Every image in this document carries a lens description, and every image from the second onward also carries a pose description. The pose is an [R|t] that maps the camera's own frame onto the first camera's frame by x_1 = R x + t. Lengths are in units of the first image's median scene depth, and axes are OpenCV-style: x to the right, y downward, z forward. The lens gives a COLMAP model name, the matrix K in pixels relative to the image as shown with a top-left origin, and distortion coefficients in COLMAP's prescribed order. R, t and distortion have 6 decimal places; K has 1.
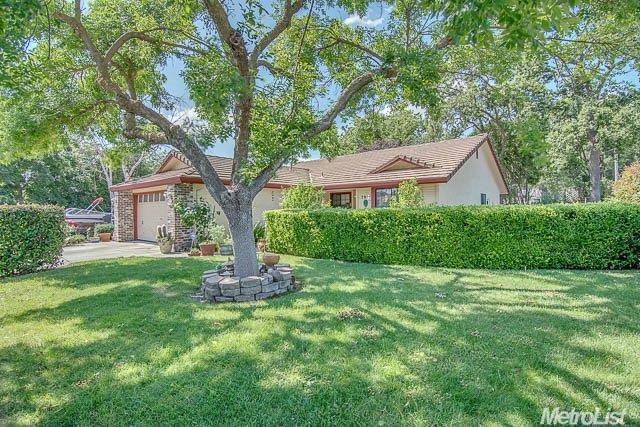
lens RADIAL K [[321.1, 0, 320.8], [0, 321.1, 213.6], [0, 0, 1]] dist [-0.022201, -0.000451]
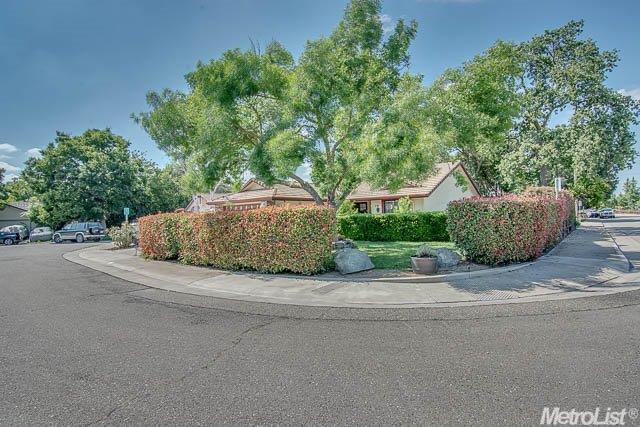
lens RADIAL K [[321.1, 0, 319.2], [0, 321.1, 214.3], [0, 0, 1]] dist [-0.022201, -0.000451]
pose [[0.999691, -0.015227, -0.019663, -0.129880], [0.014978, 0.999806, -0.012782, 0.004475], [0.019854, 0.012484, 0.999725, -0.627153]]
